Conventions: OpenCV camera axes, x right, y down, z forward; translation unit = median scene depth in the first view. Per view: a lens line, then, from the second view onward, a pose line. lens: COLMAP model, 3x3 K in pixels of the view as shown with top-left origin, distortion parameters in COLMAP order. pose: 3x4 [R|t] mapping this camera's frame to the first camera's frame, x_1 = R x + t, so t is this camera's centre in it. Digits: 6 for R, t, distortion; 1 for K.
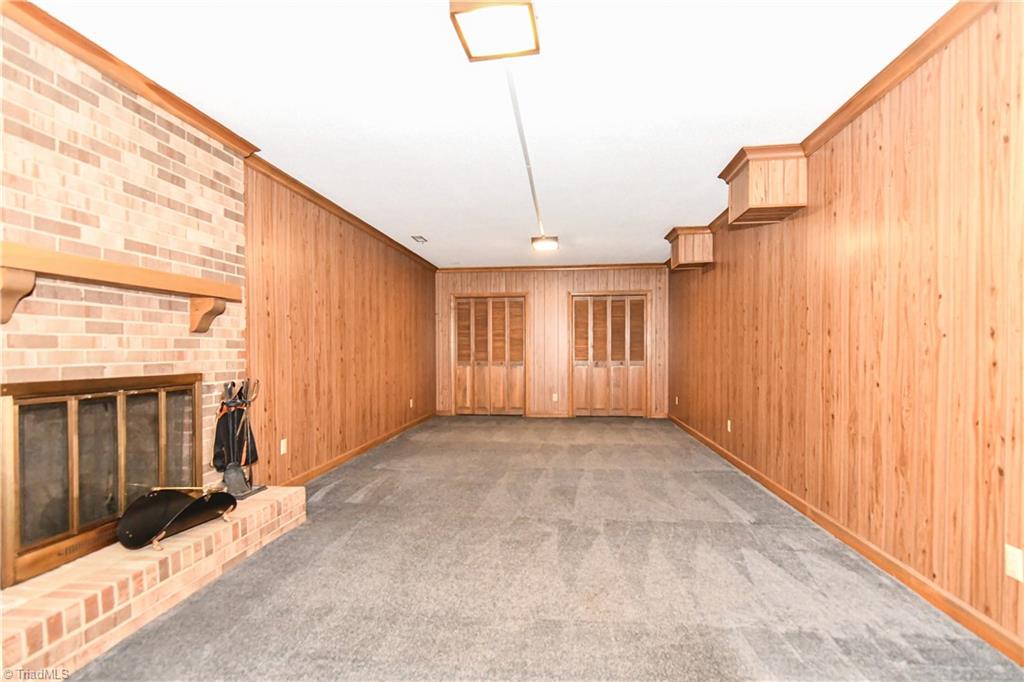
lens RADIAL K [[492.4, 0, 509.7], [0, 492.4, 361.9], [0, 0, 1]] dist [0.003797, -0.009040]
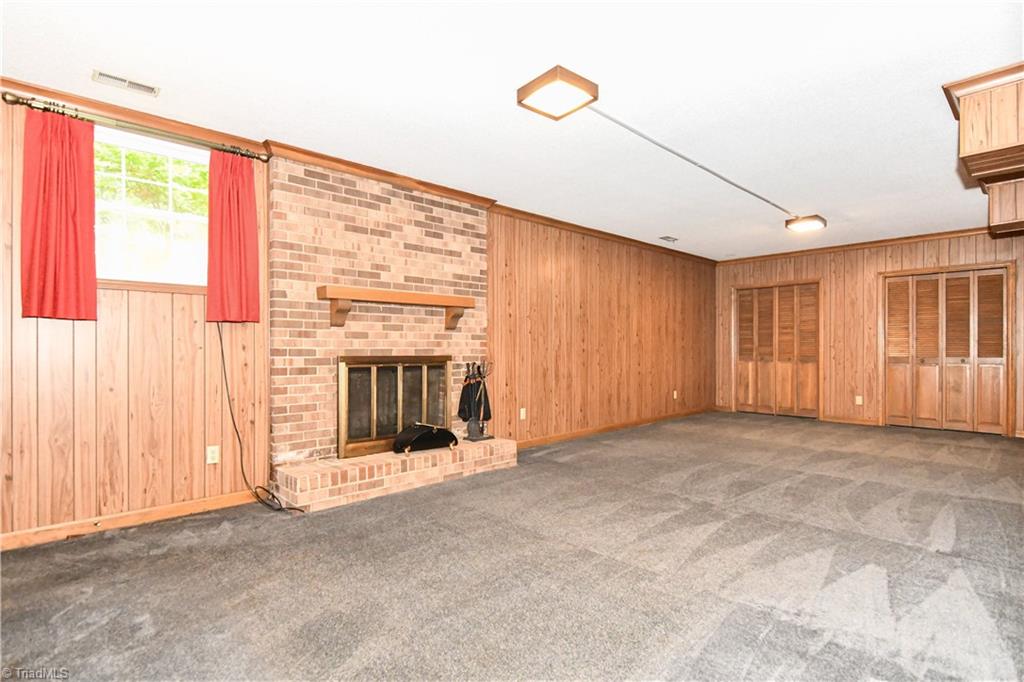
lens RADIAL K [[486.4, 0, 506.6], [0, 486.4, 352.6], [0, 0, 1]] dist [0.004334, -0.001153]
pose [[0.768933, 0.007782, -0.639282, 0.465333], [-0.016230, 0.999841, -0.007350, 0.020607], [0.639123, 0.016027, 0.768937, -0.064515]]
